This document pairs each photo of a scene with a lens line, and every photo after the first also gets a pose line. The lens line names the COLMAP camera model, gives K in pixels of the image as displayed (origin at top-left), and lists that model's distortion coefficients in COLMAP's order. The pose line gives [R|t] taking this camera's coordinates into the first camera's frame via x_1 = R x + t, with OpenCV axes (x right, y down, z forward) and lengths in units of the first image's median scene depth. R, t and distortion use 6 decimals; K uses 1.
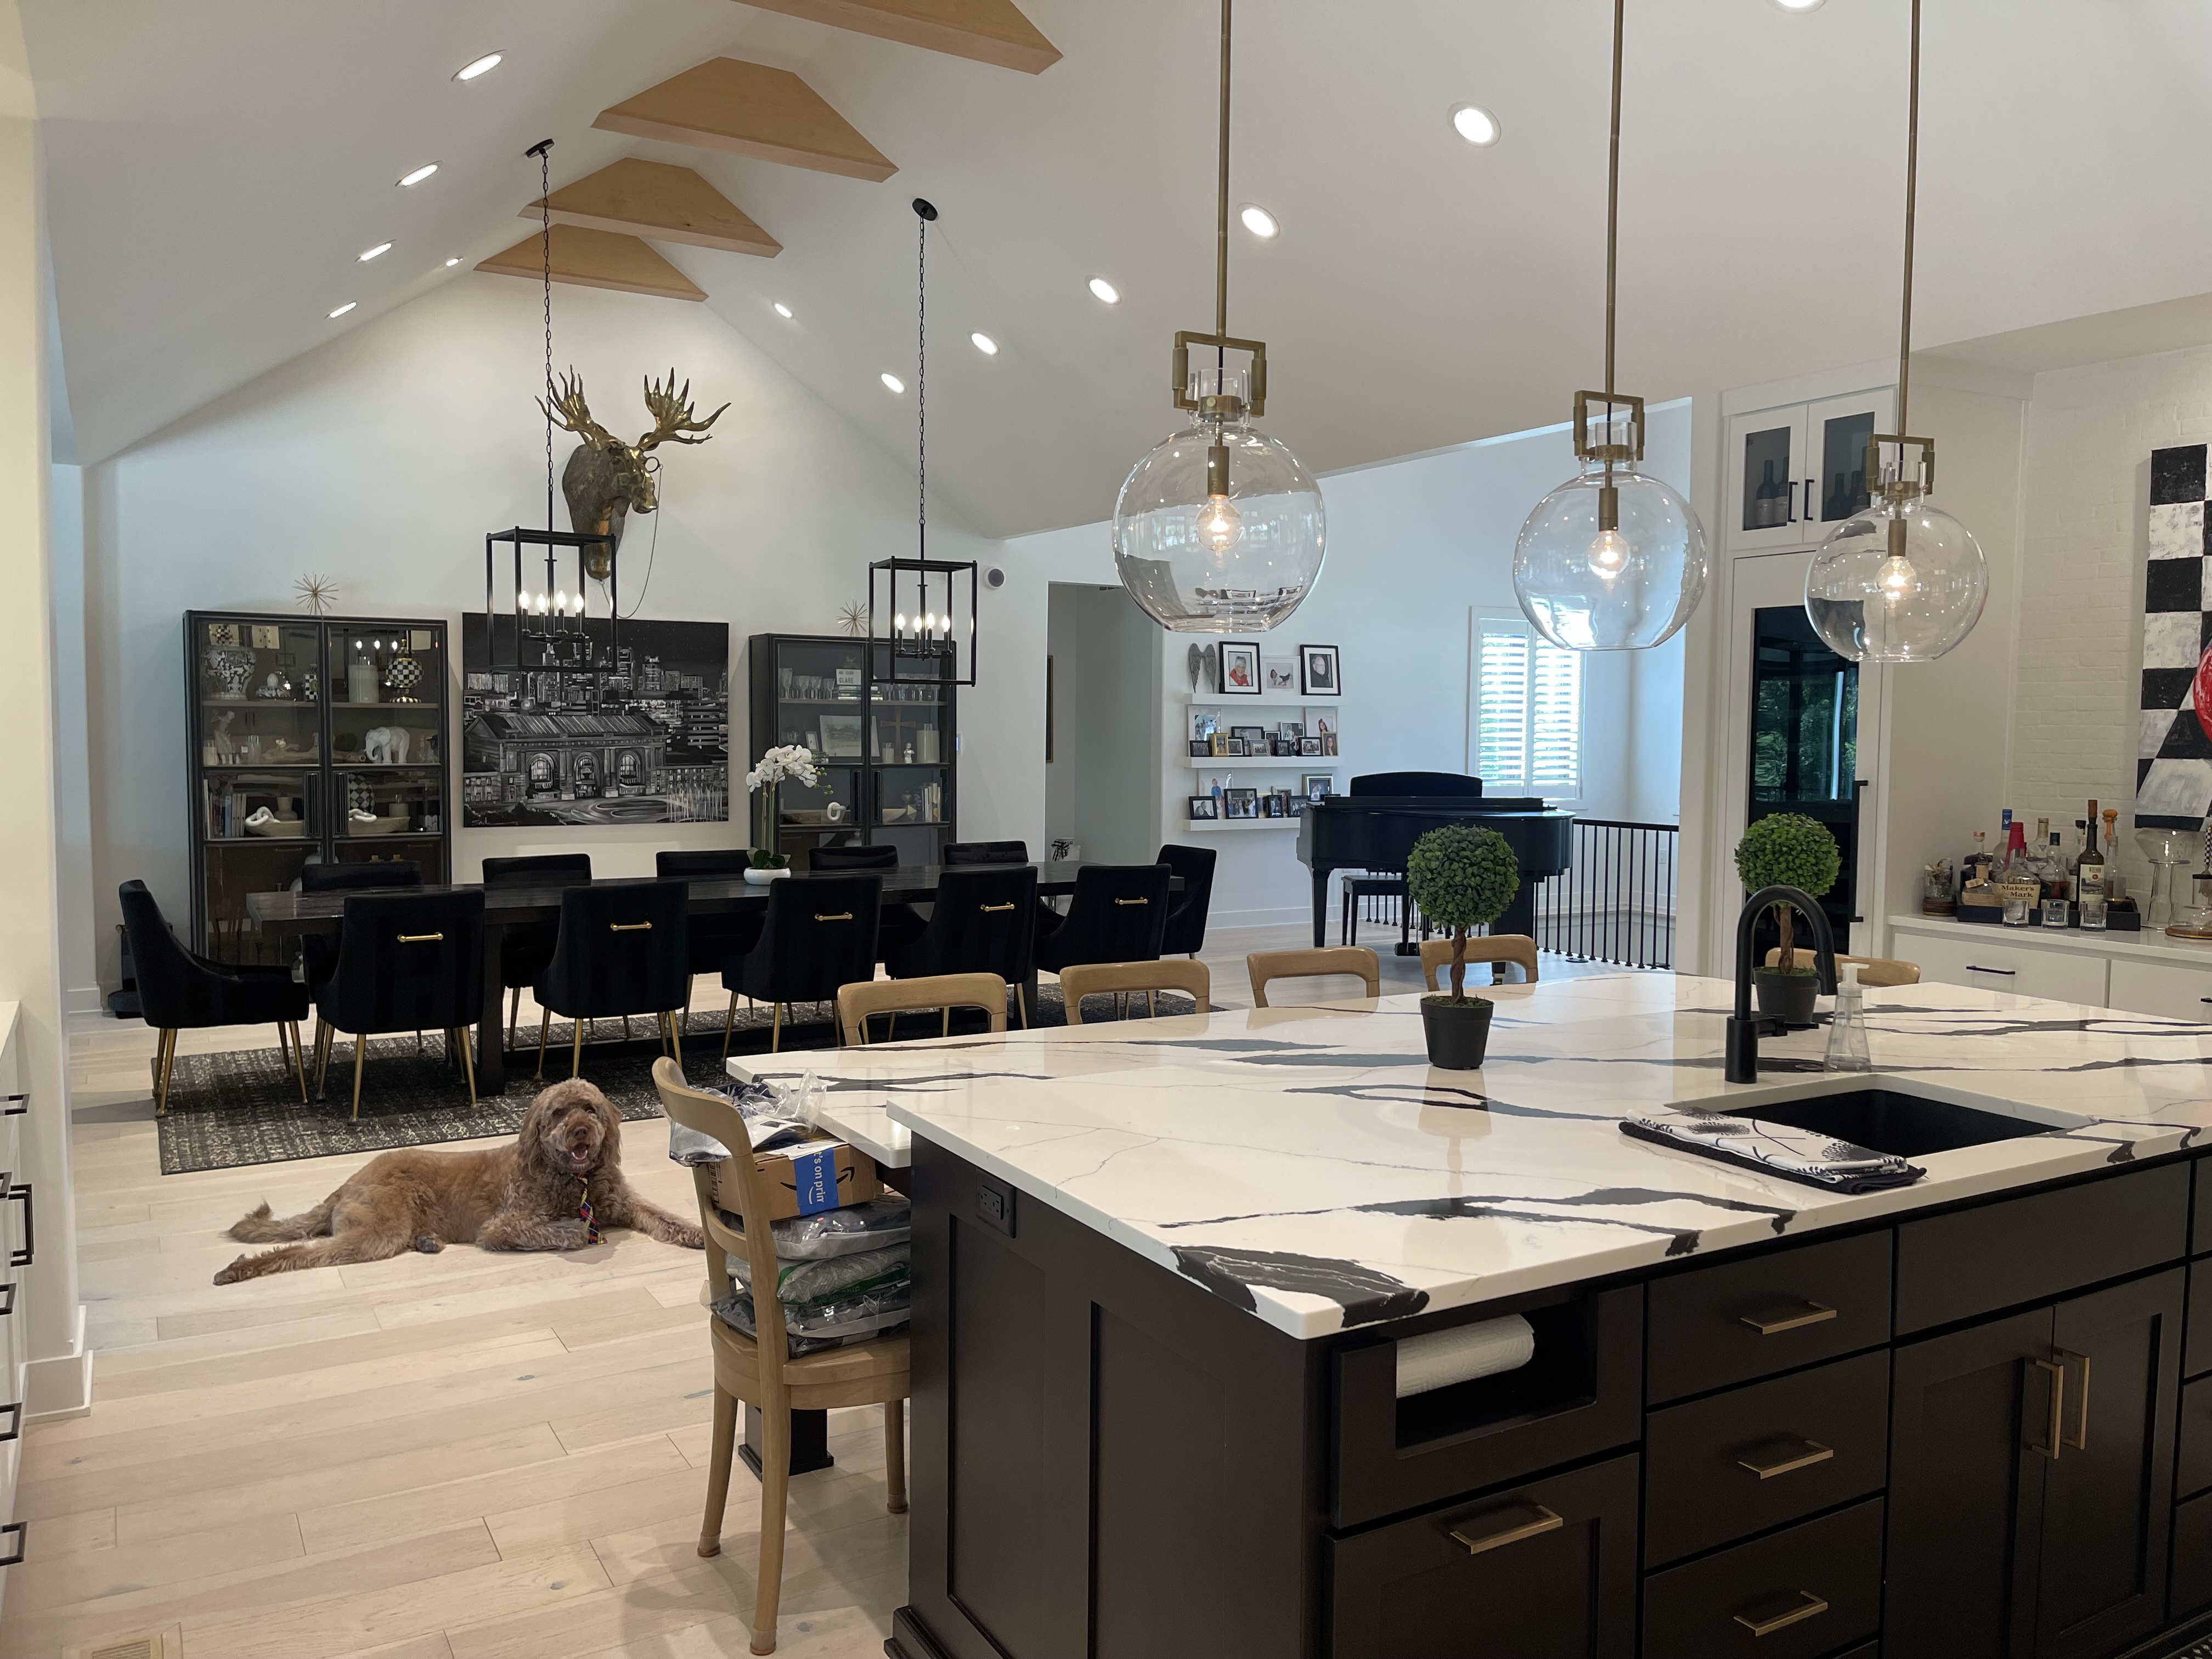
lens RADIAL K [[1672.4, 0, 1156.0], [0, 1672.4, 802.9], [0, 0, 1]] dist [0.063954, -0.082492]
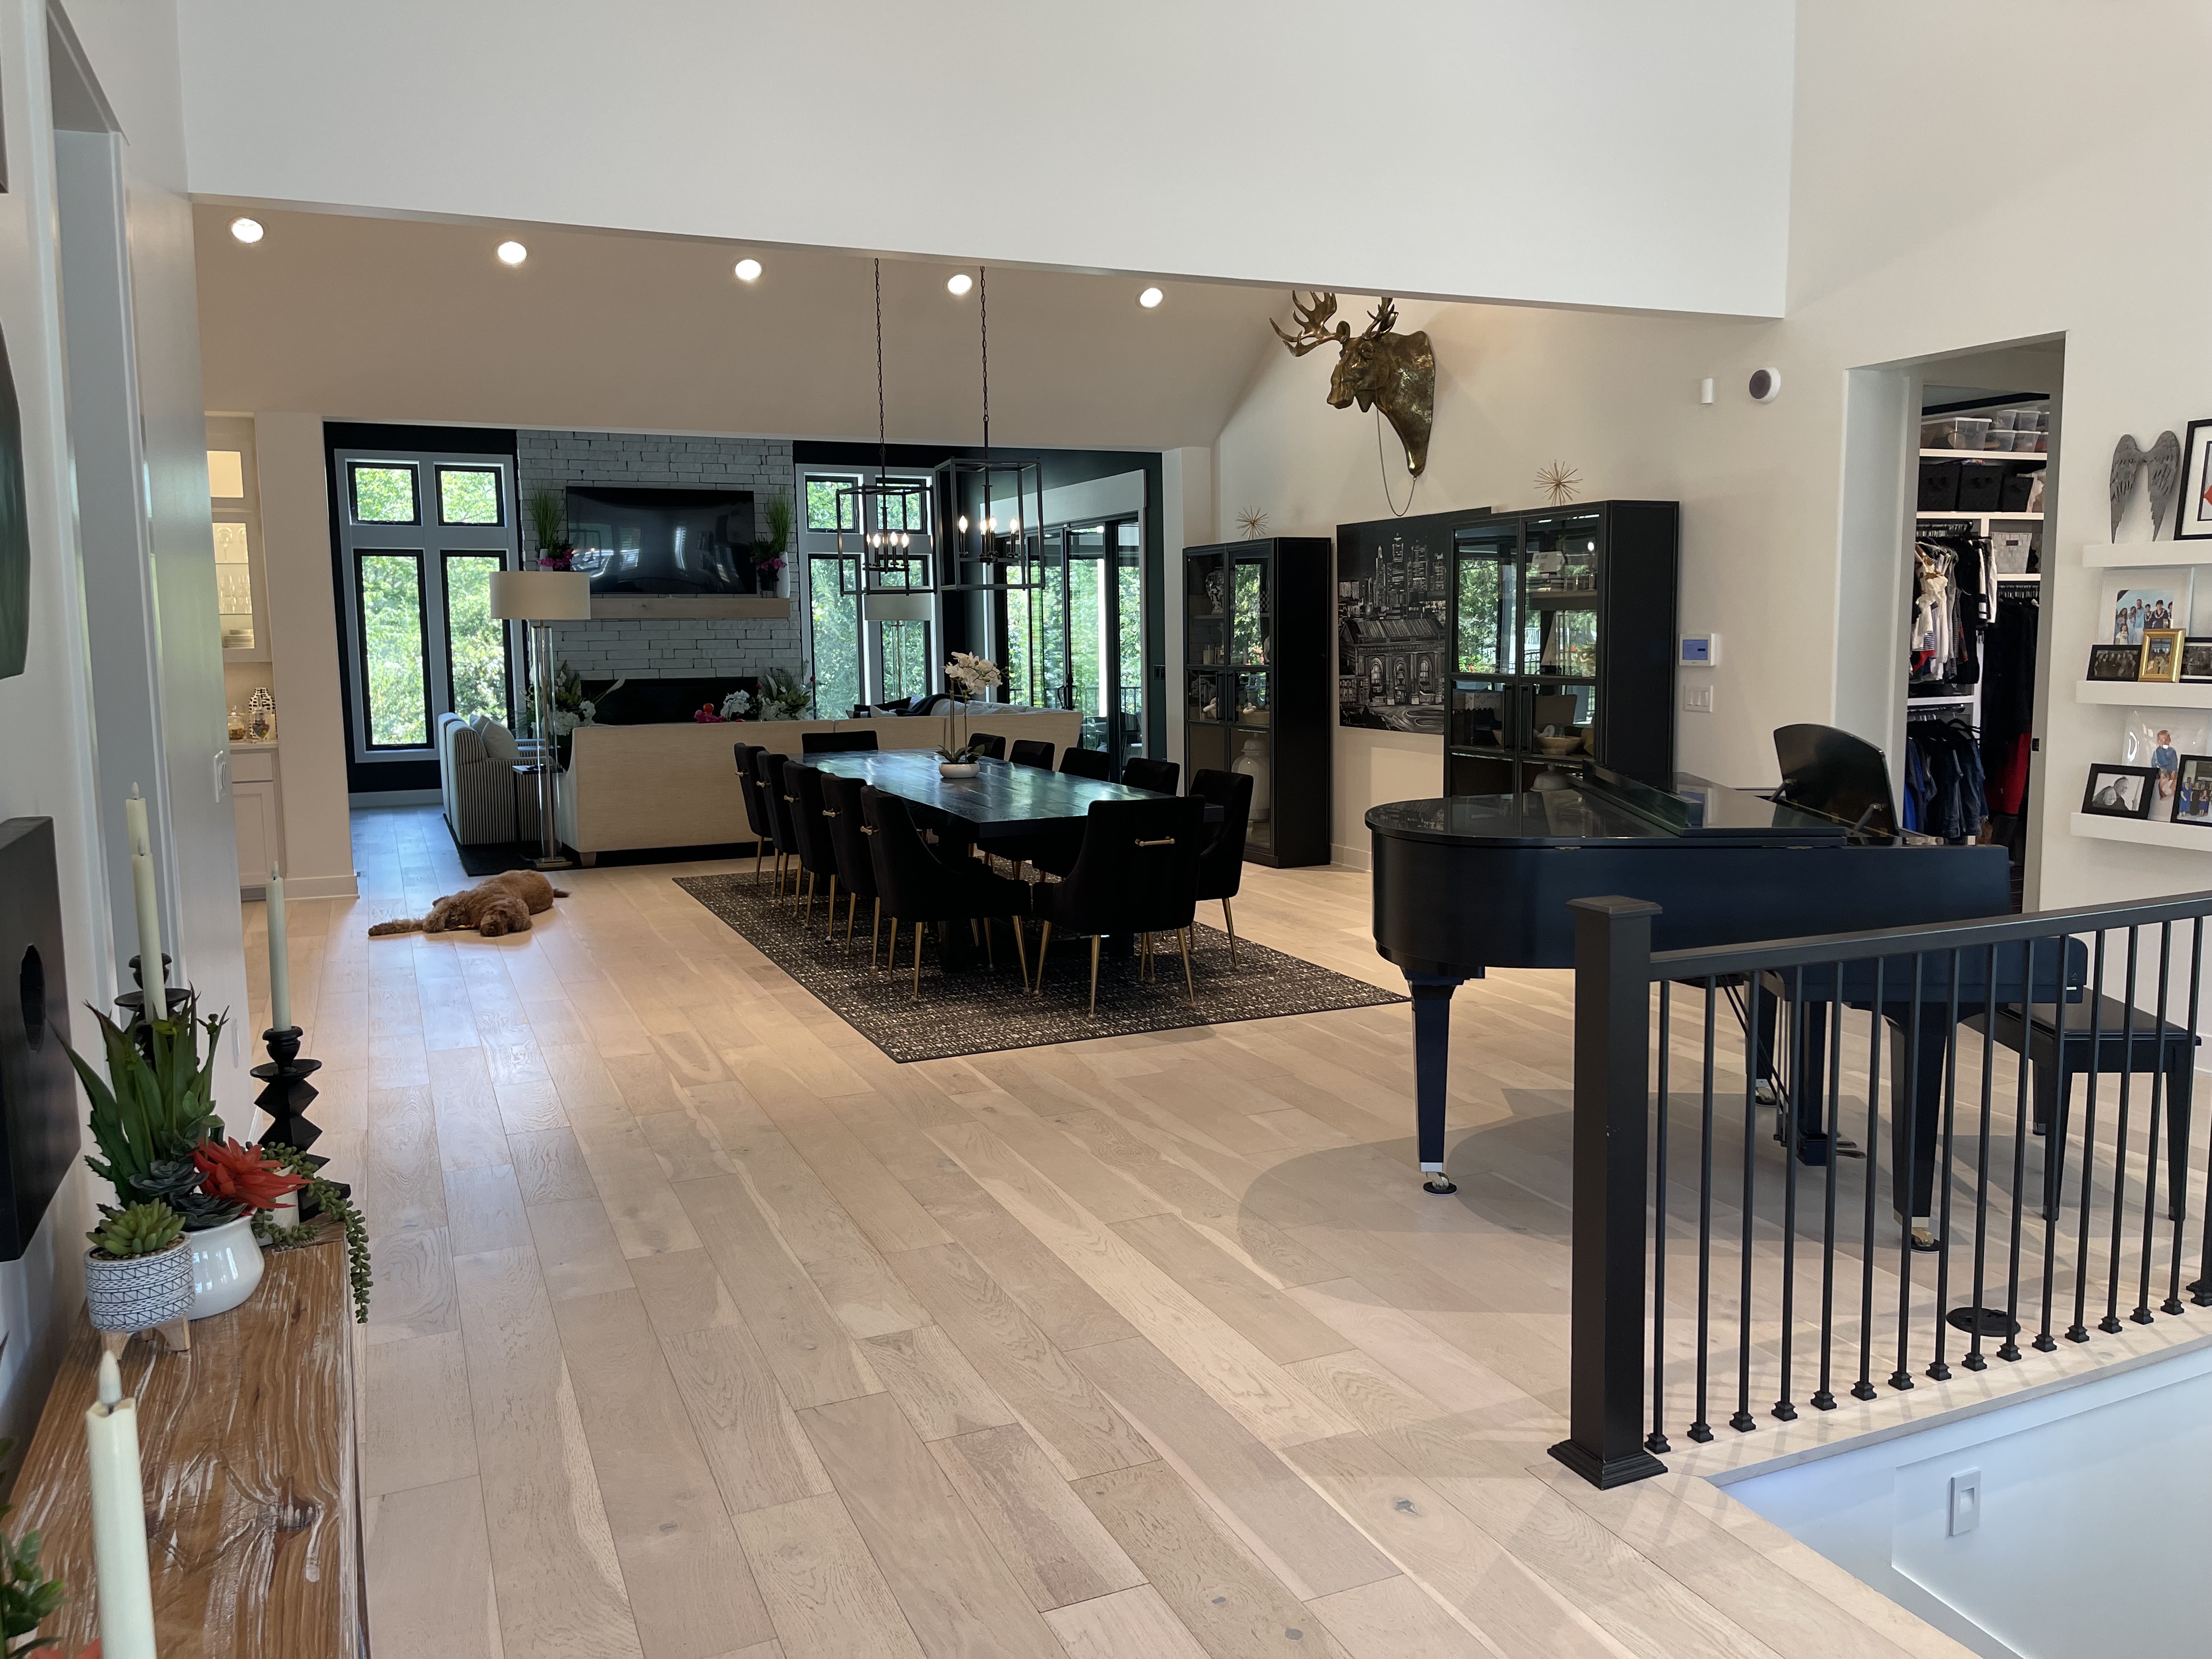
lens RADIAL K [[1672.4, 0, 1139.8], [0, 1672.4, 822.4], [0, 0, 1]] dist [0.063954, -0.082492]
pose [[-0.129070, 0.110590, -0.985450, 0.625431], [-0.030448, 0.992851, 0.115409, -0.040624], [0.991168, 0.044900, -0.124780, 0.932731]]
